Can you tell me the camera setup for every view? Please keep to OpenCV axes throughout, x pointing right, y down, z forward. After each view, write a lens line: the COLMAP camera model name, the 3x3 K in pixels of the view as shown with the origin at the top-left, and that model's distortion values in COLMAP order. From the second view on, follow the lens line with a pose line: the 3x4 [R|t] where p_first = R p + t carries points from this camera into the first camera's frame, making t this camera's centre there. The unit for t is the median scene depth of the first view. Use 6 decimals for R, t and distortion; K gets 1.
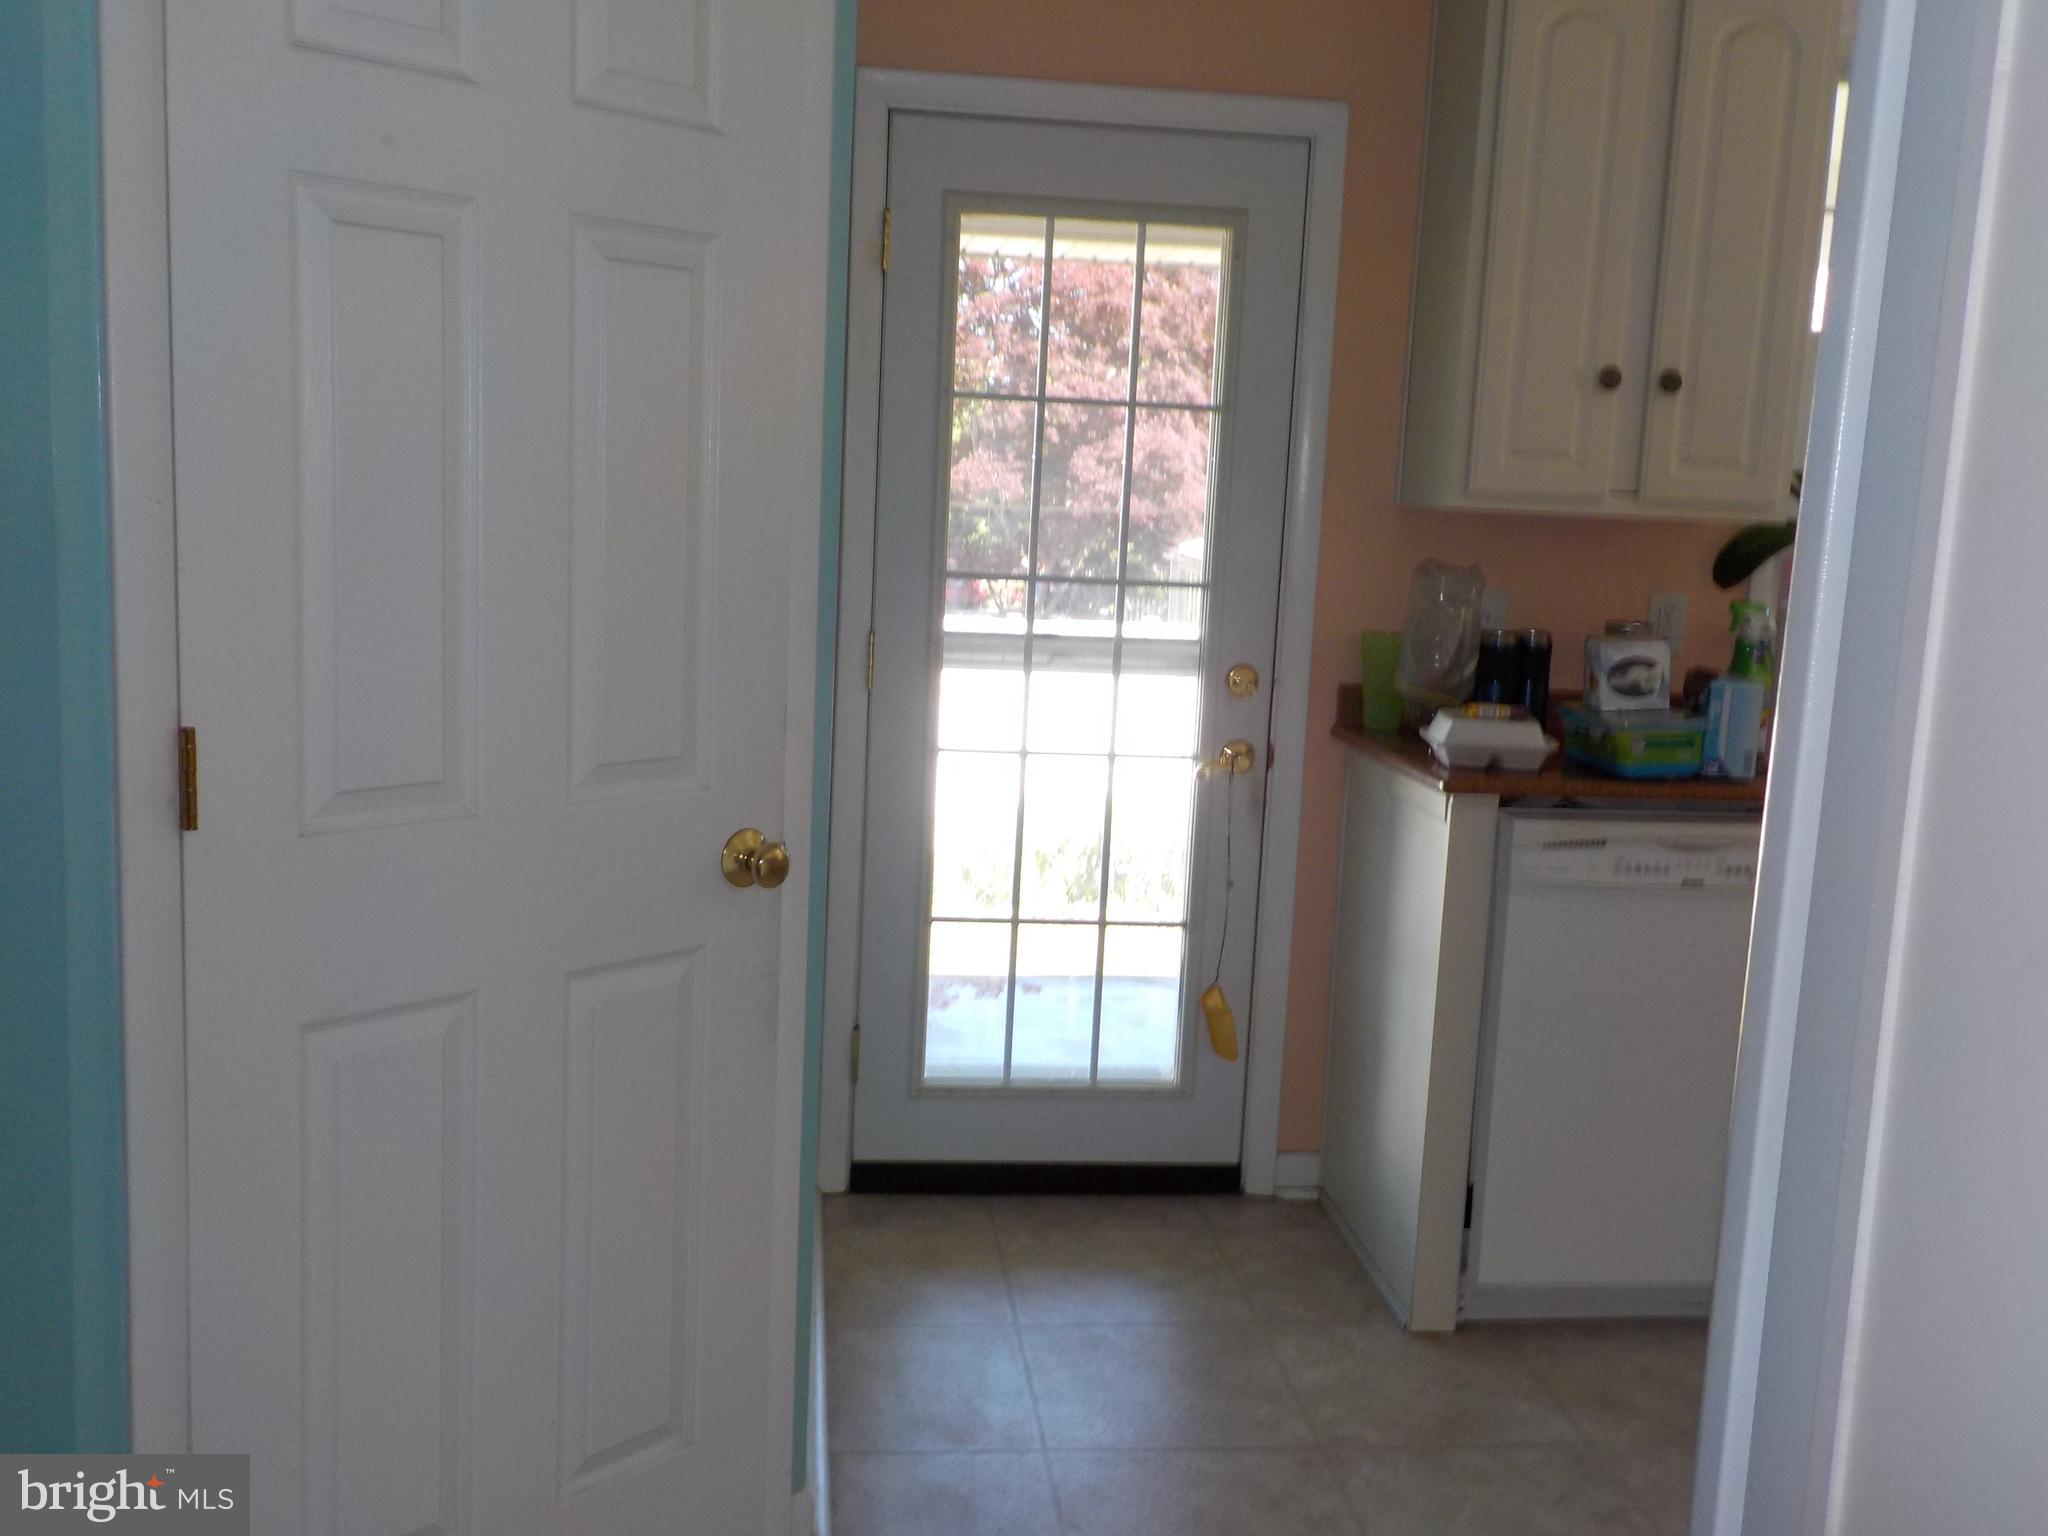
lens RADIAL K [[1912.4, 0, 1019.1], [0, 1912.4, 766.5], [0, 0, 1]] dist [0.022530, -0.005734]
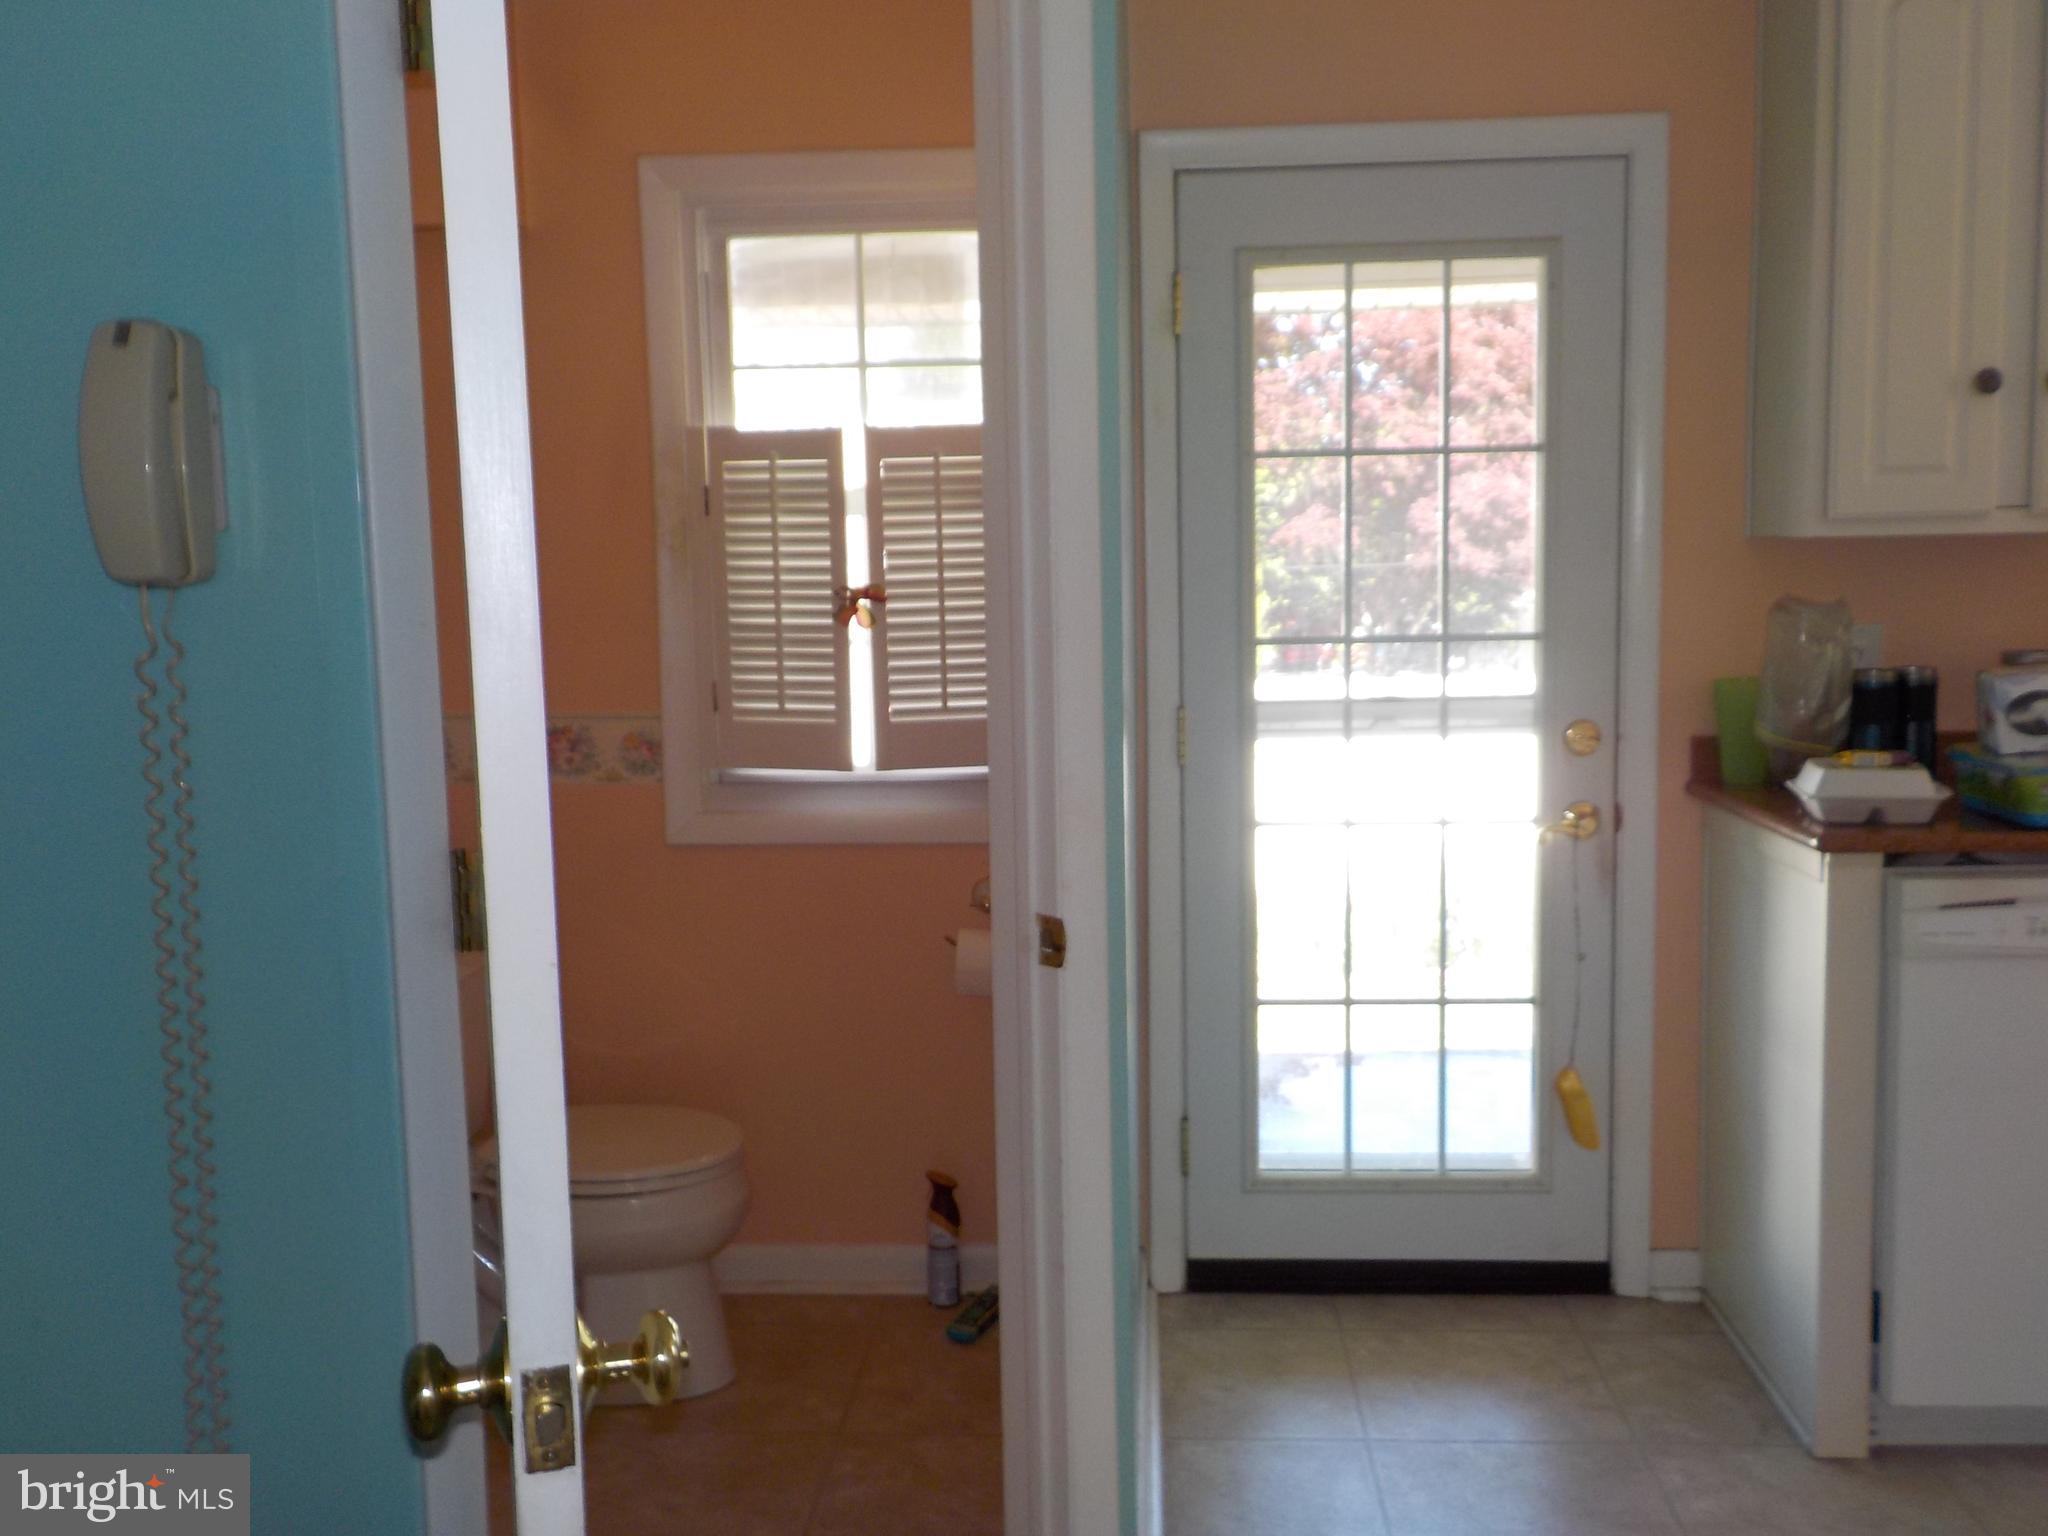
lens RADIAL K [[1906.3, 0, 1030.7], [0, 1906.3, 755.8], [0, 0, 1]] dist [0.027356, -0.005524]
pose [[0.983146, -0.047803, -0.176460, 0.016805], [0.040737, 0.998225, -0.043452, -0.006289], [0.178224, 0.035531, 0.983348, 0.040916]]
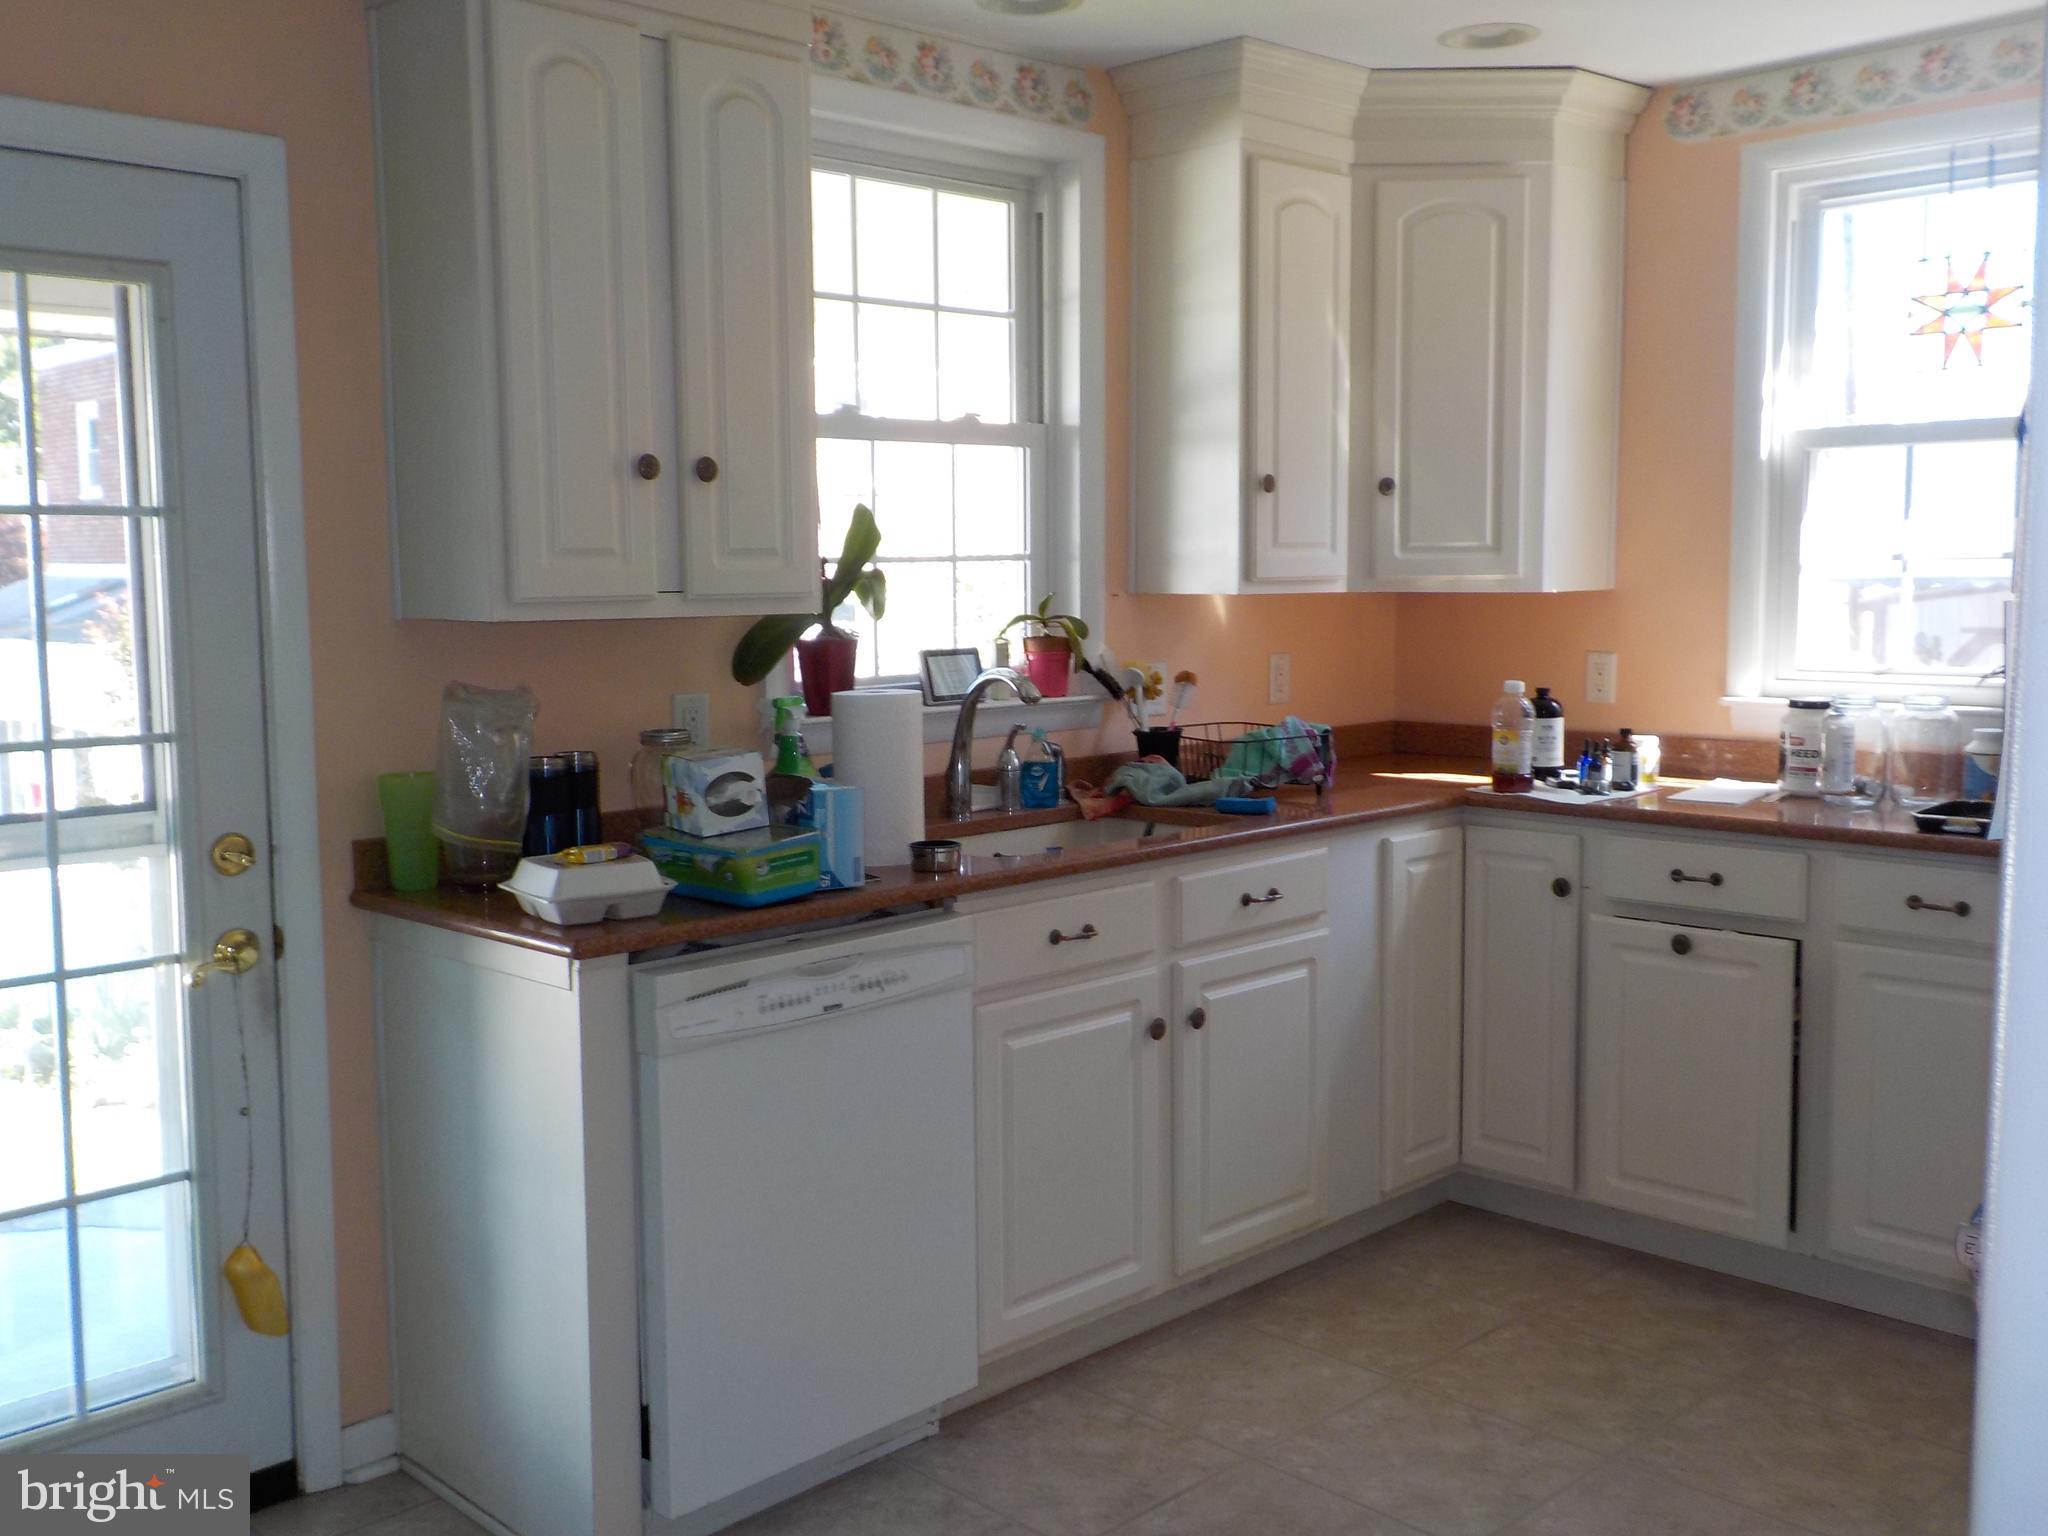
lens RADIAL K [[1912.4, 0, 1019.1], [0, 1912.4, 766.5], [0, 0, 1]] dist [0.022530, -0.005734]
pose [[0.787459, -0.114033, 0.605727, -0.106838], [0.138869, 0.990293, 0.005897, -0.041266], [-0.600520, 0.079473, 0.795651, 0.179584]]
